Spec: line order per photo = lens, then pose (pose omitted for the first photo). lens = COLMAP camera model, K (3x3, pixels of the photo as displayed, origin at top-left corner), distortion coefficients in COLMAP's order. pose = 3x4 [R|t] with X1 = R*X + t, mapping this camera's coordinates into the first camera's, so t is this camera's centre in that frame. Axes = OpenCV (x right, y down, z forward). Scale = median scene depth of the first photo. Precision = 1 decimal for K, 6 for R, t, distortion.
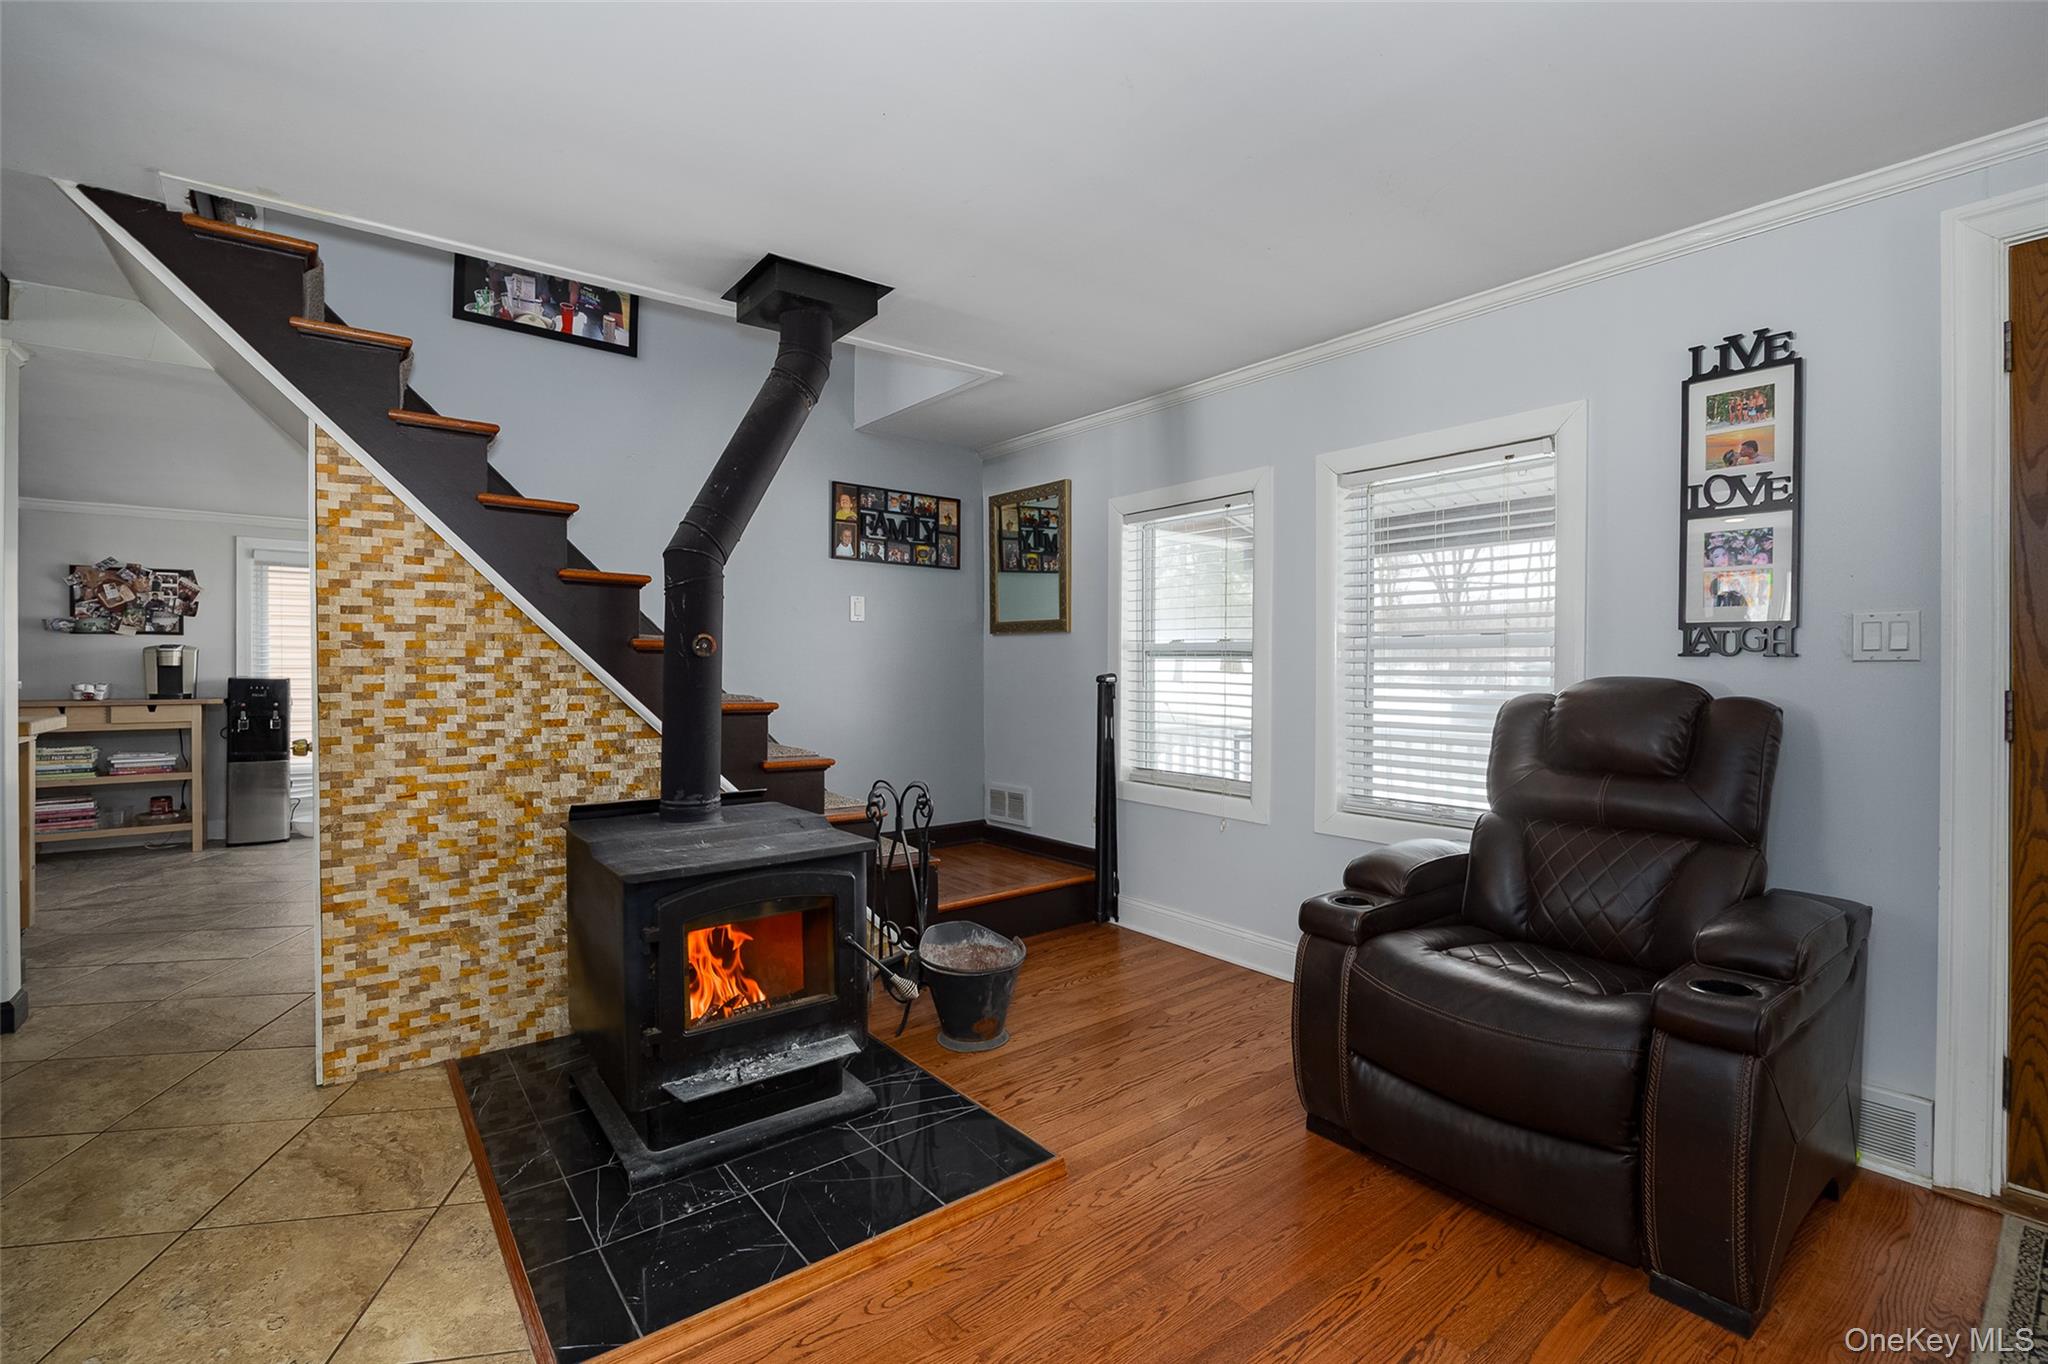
lens RADIAL K [[894.4, 0, 1025.7], [0, 894.4, 669.2], [0, 0, 1]] dist [-0.024646, 0.000228]
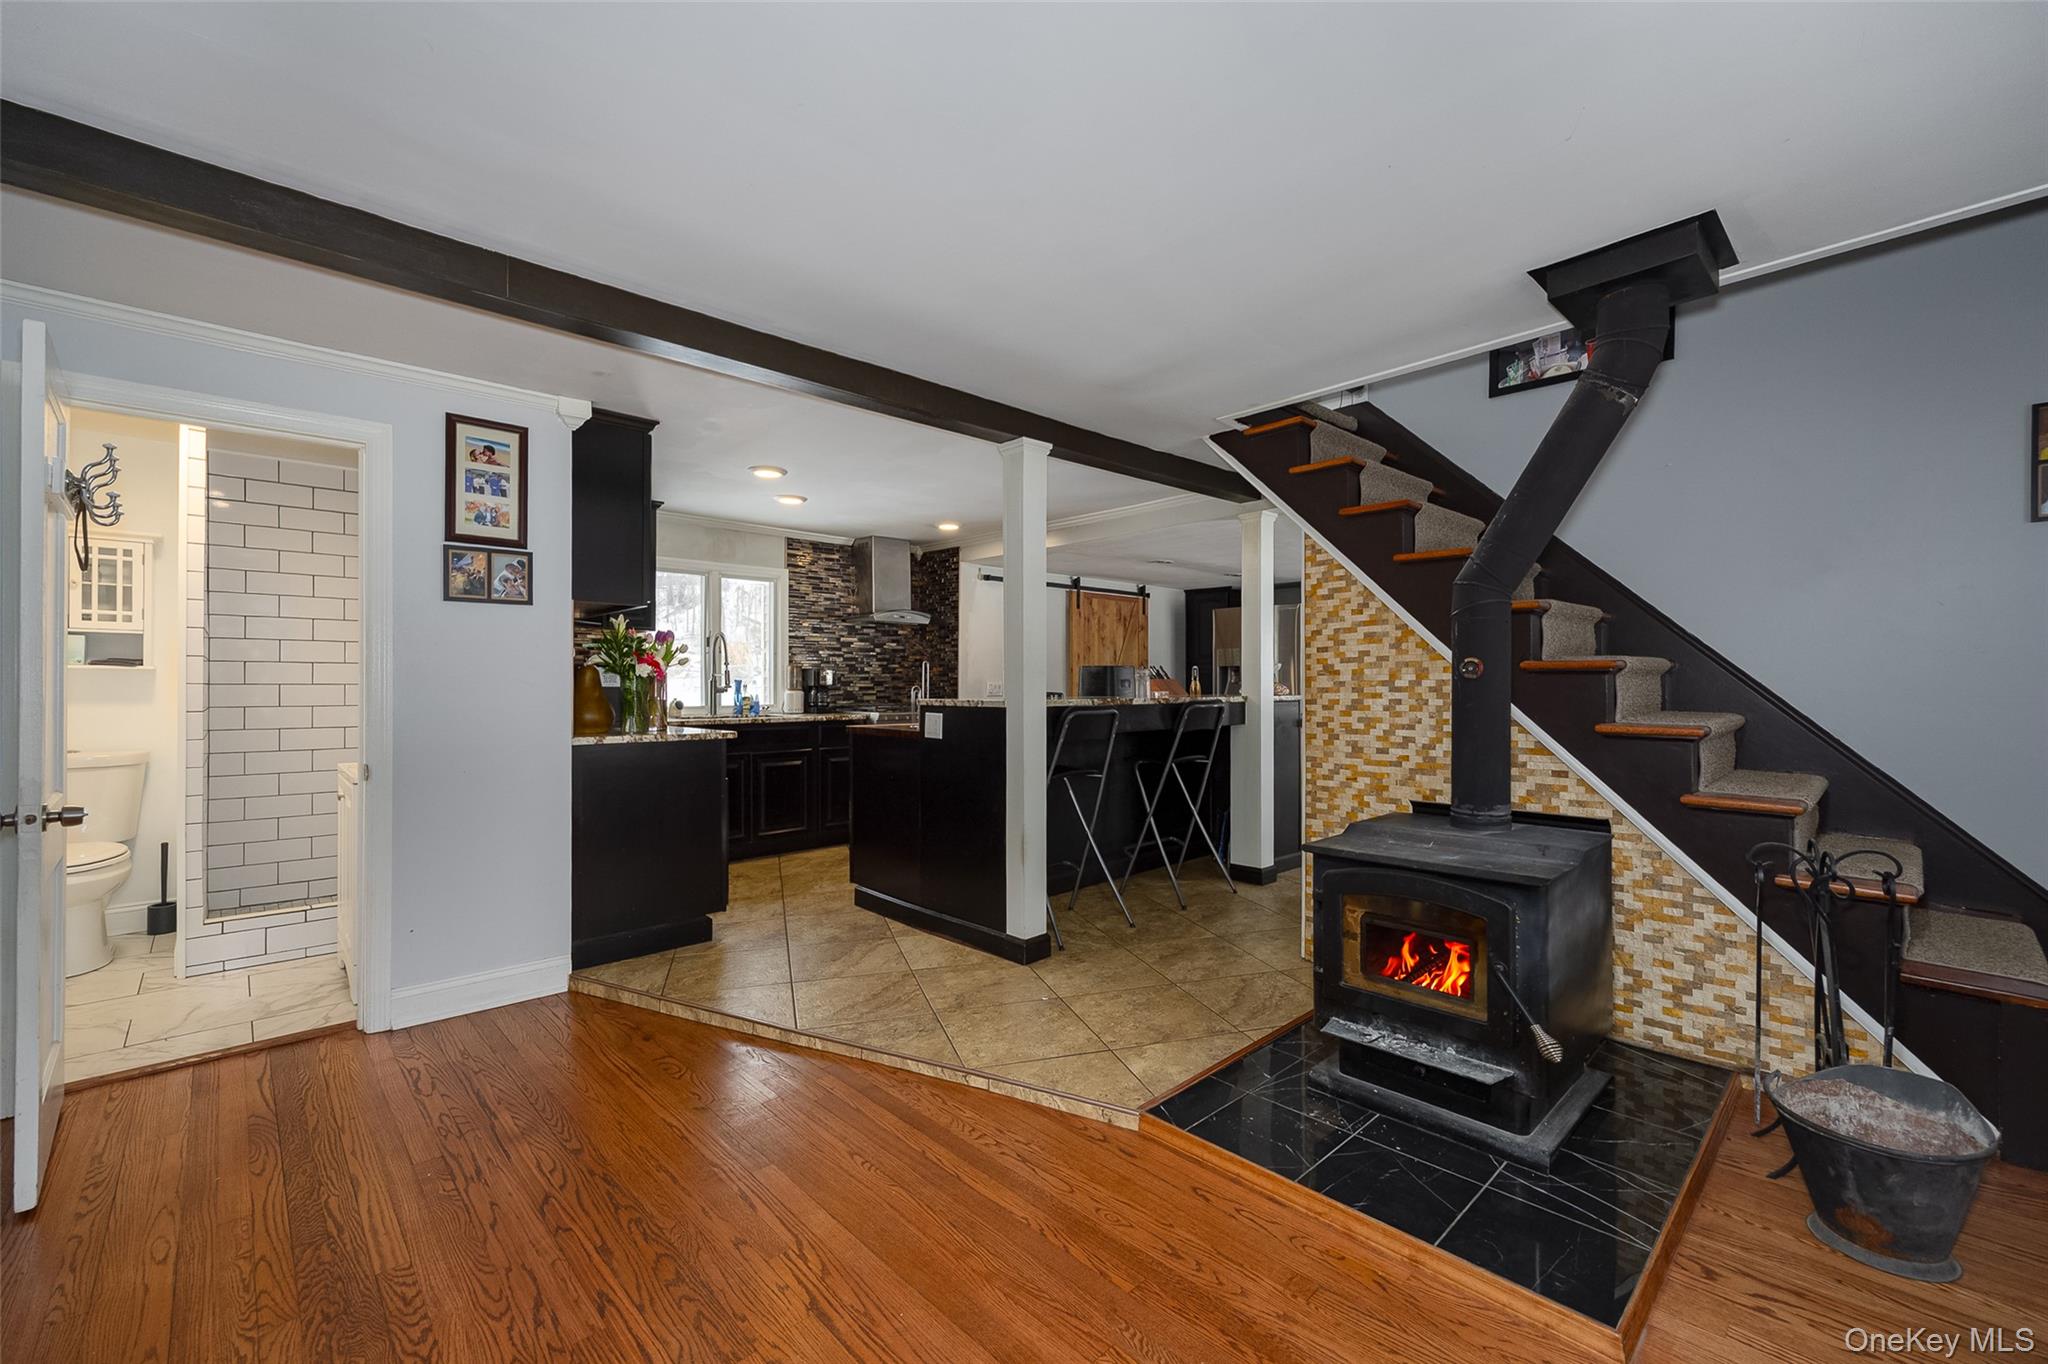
lens RADIAL K [[836.8, 0, 1024.0], [0, 836.8, 682.0], [0, 0, 1]] dist [-0.014042, 0.000334]
pose [[0.079789, -0.006324, -0.996792, 0.593232], [-0.000894, 0.999979, -0.006415, -0.002643], [0.996811, 0.001403, 0.079782, 0.367042]]
